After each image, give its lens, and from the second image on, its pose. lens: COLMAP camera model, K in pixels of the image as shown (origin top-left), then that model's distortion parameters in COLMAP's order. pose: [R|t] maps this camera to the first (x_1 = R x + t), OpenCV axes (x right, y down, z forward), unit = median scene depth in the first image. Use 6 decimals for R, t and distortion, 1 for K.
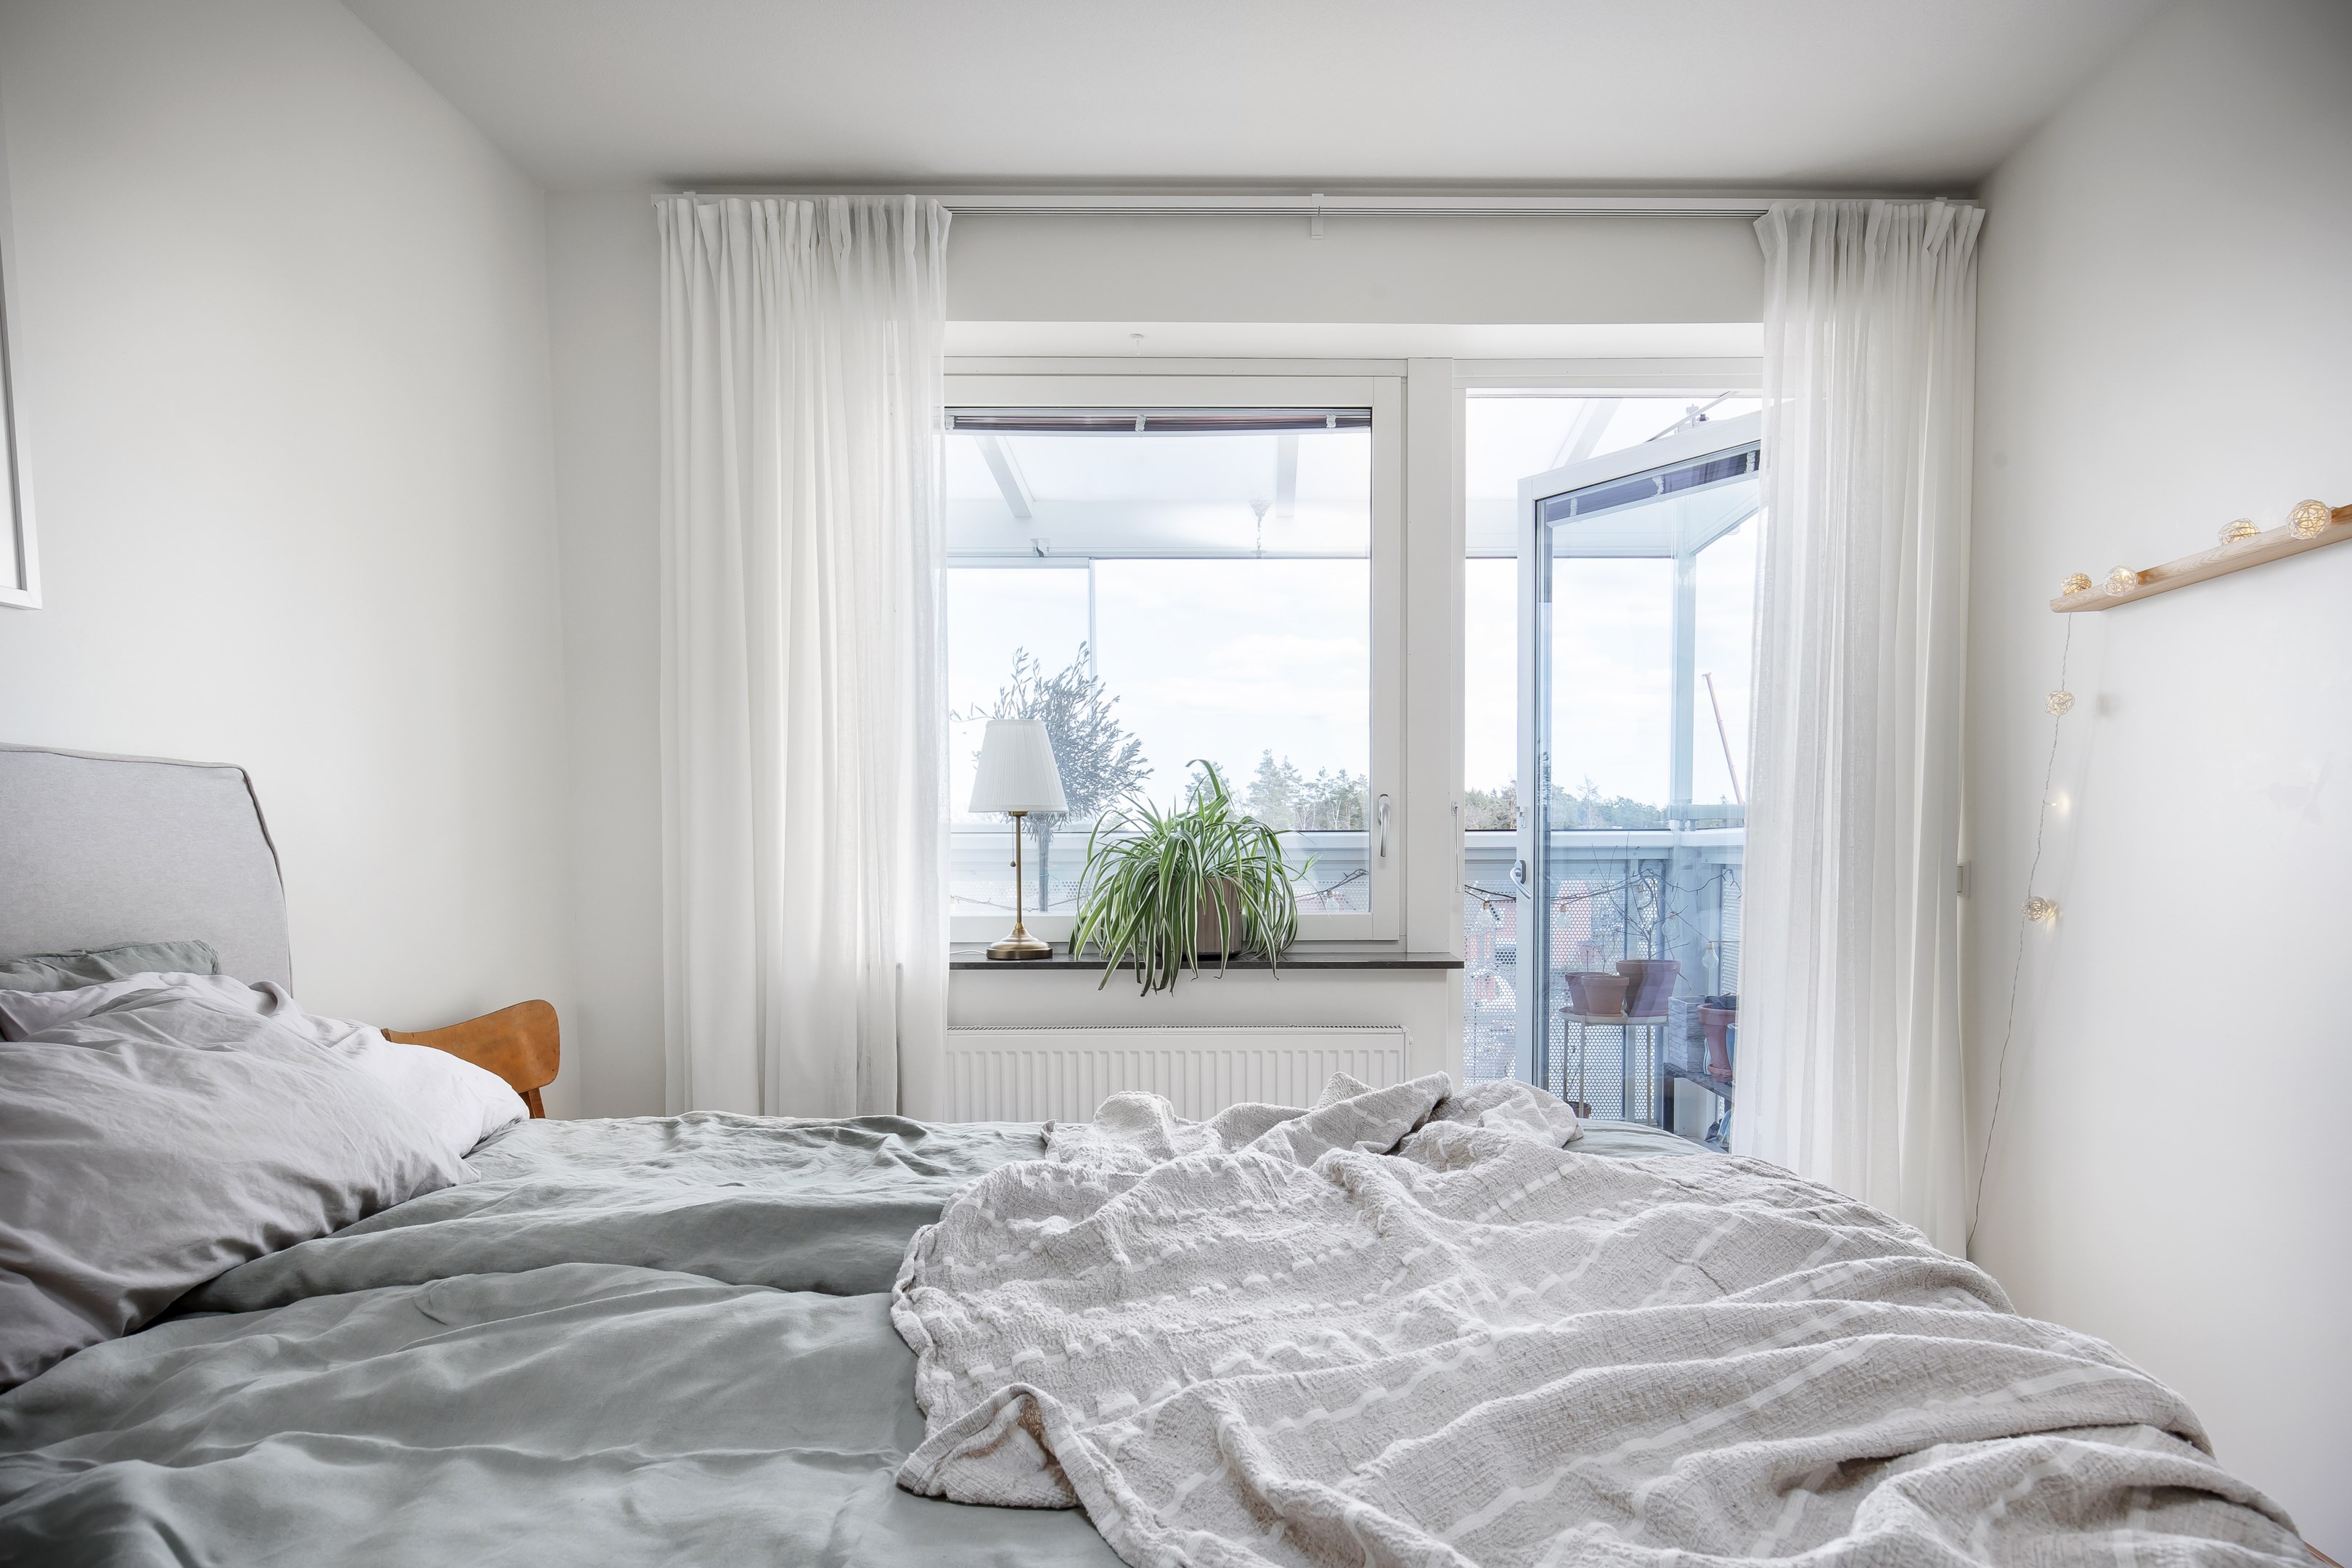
lens RADIAL K [[1323.0, 0, 1157.0], [0, 1323.0, 936.1], [0, 0, 1]] dist [0.004891, -0.000770]
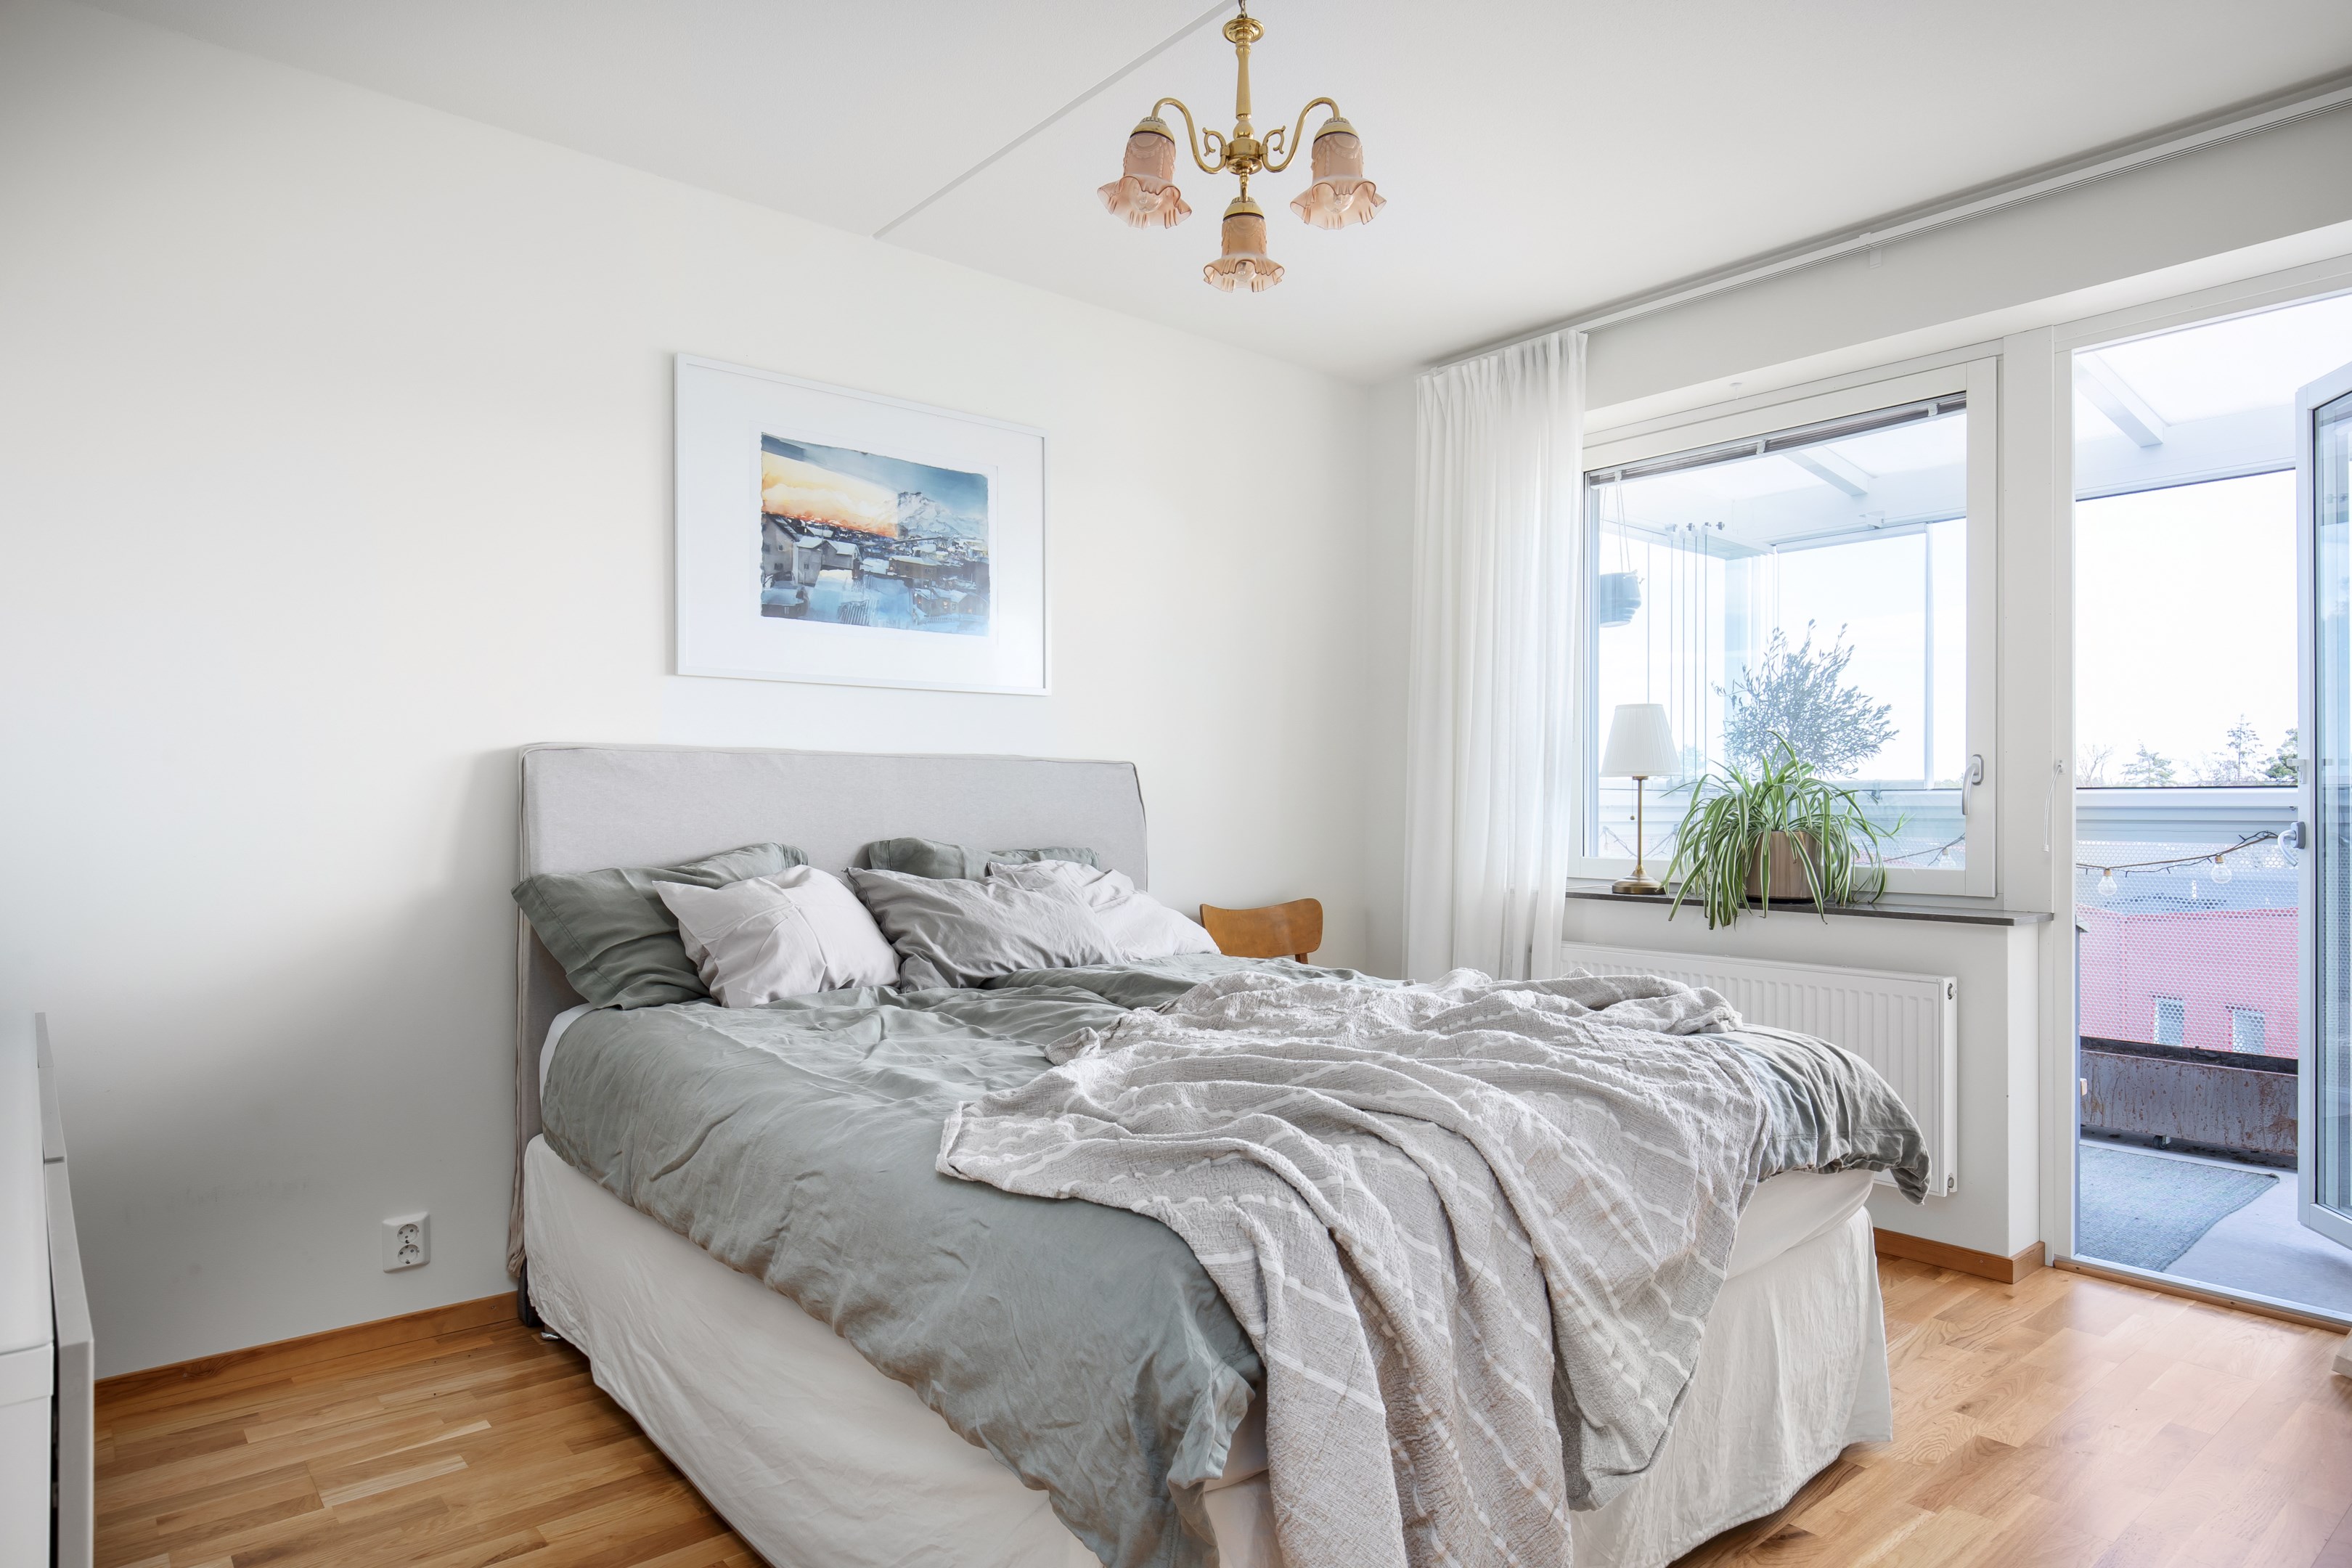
lens RADIAL K [[1381.7, 0, 1179.9], [0, 1381.7, 788.4], [0, 0, 1]] dist [-0.004891, -0.002459]
pose [[0.627199, -0.003810, -0.778849, 0.664040], [-0.054093, 0.997360, -0.048439, 0.004759], [0.776978, 0.072512, 0.625338, -0.162348]]
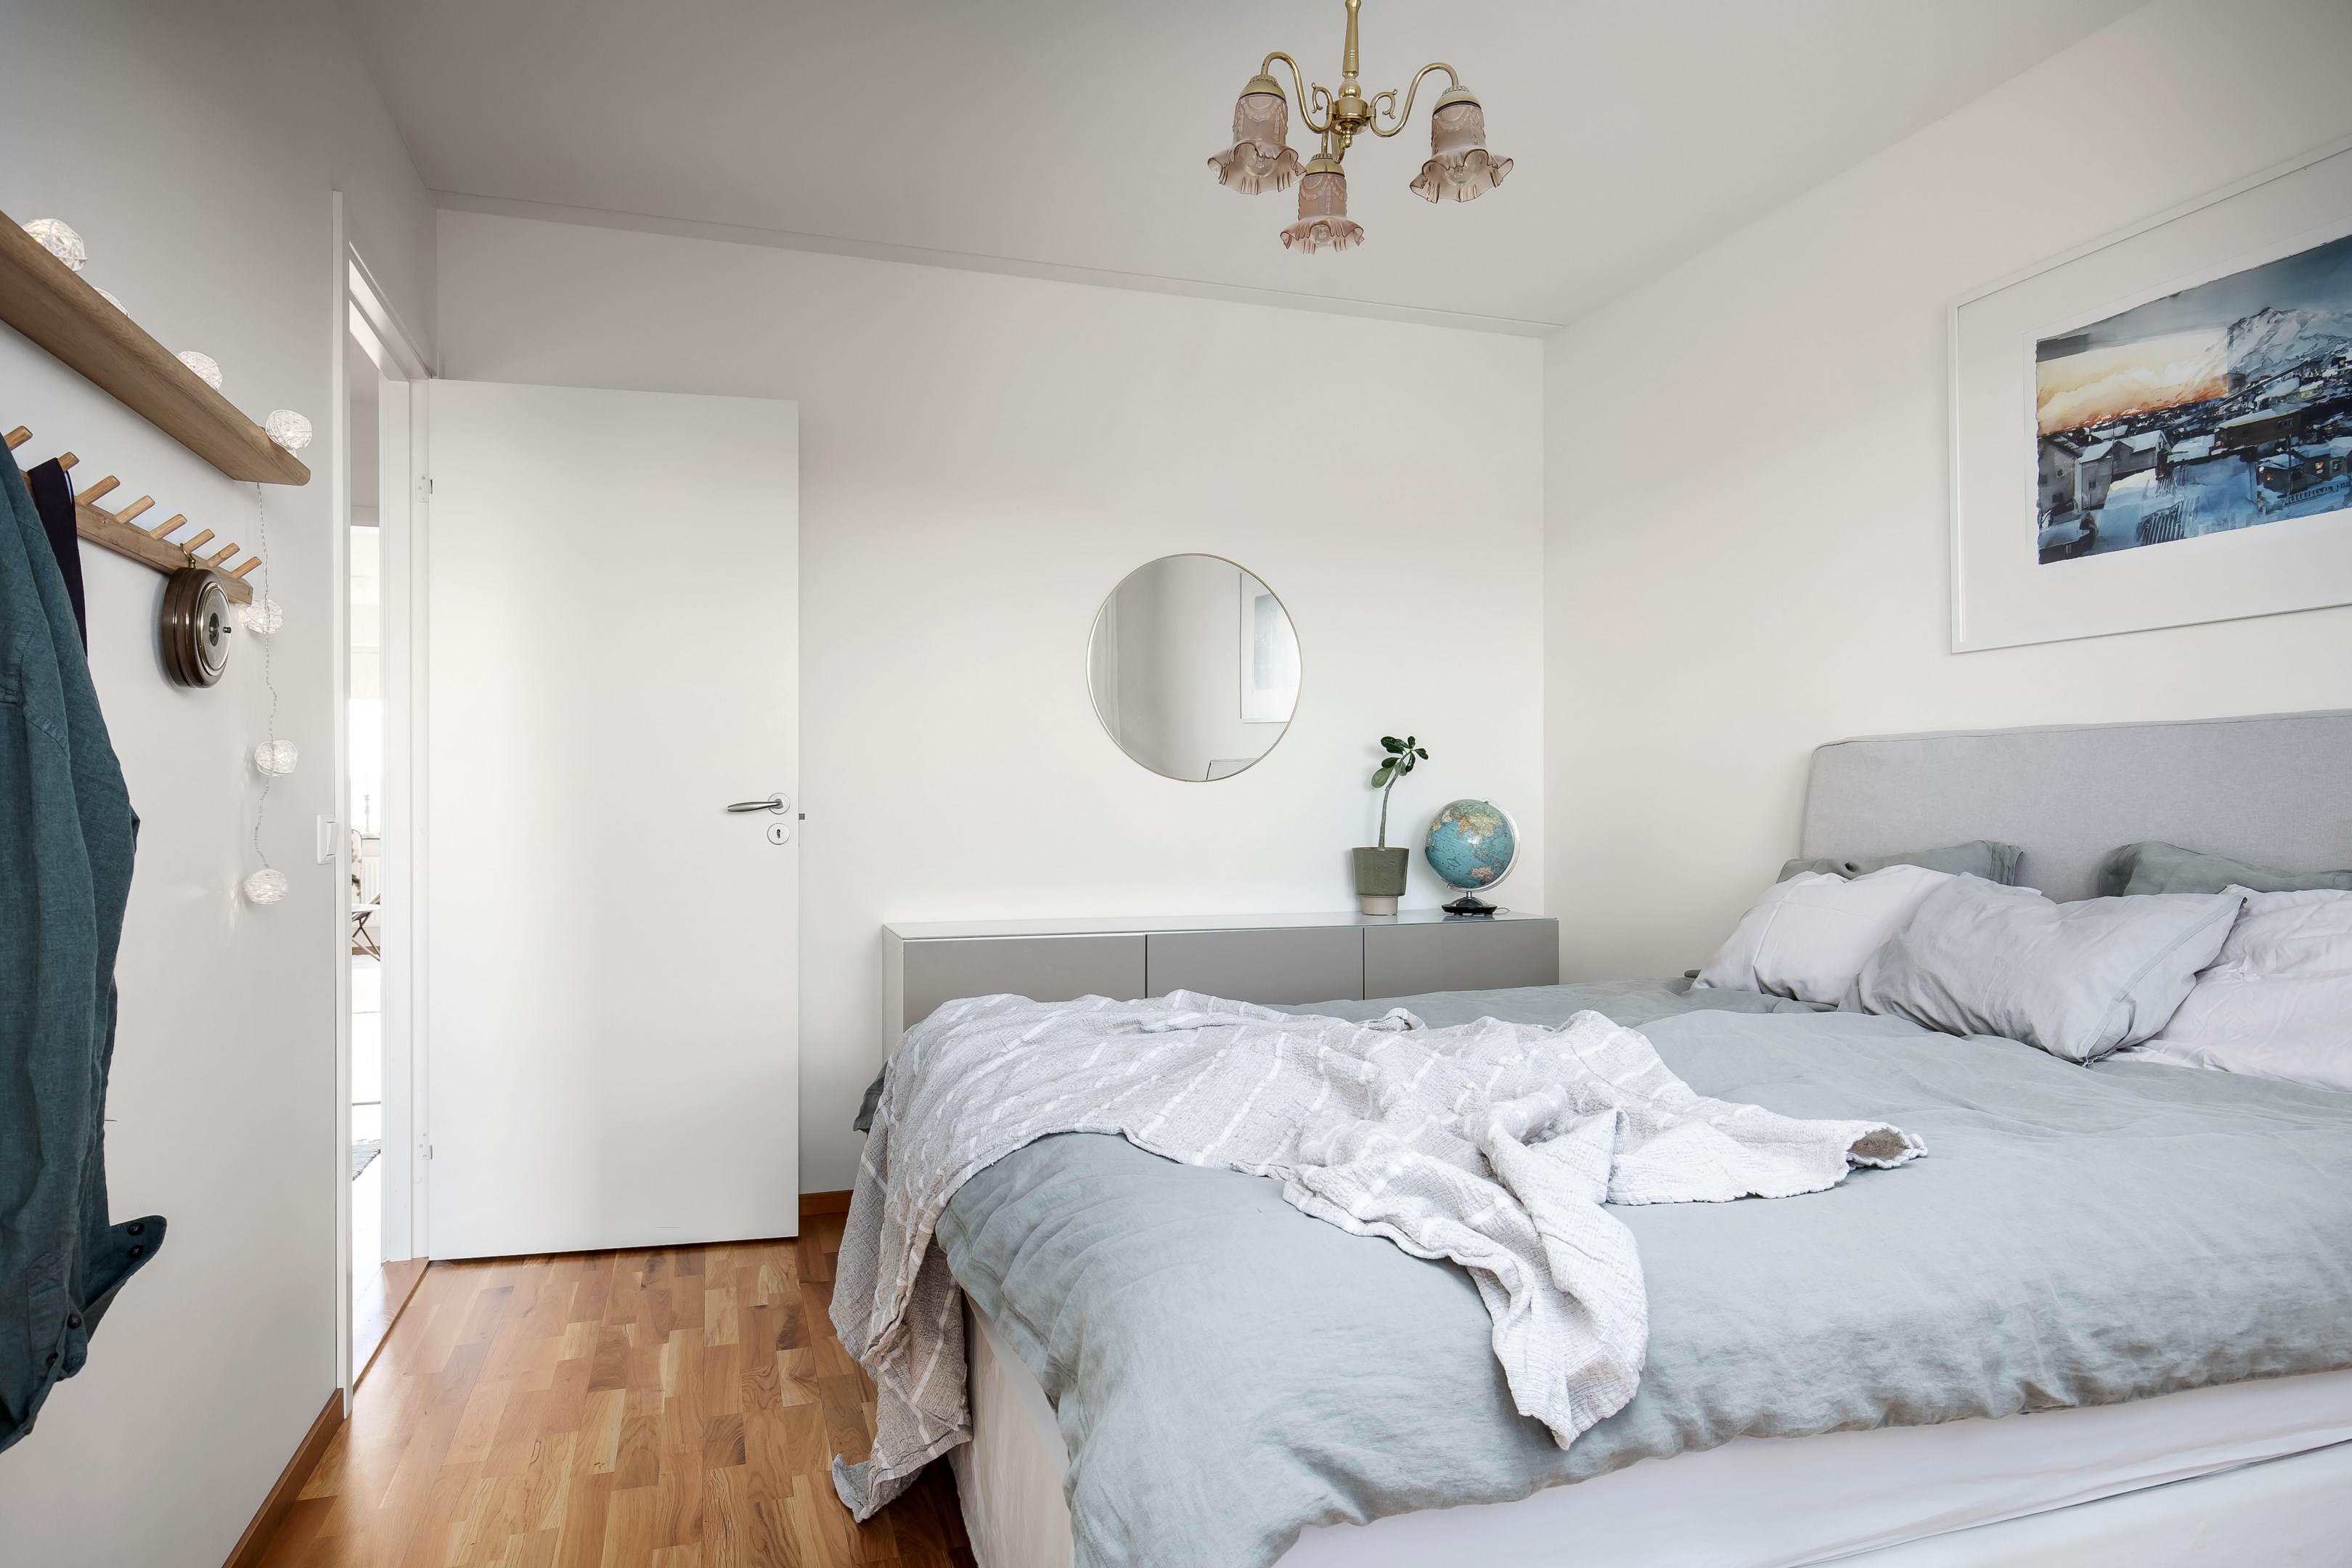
lens RADIAL K [[1381.7, 0, 1175.4], [0, 1381.7, 792.3], [0, 0, 1]] dist [-0.004891, -0.002459]
pose [[-0.956186, 0.001233, -0.292757, 0.363781], [-0.014989, 0.998473, 0.053162, -0.067063], [0.292376, 0.055221, -0.954708, 1.106240]]
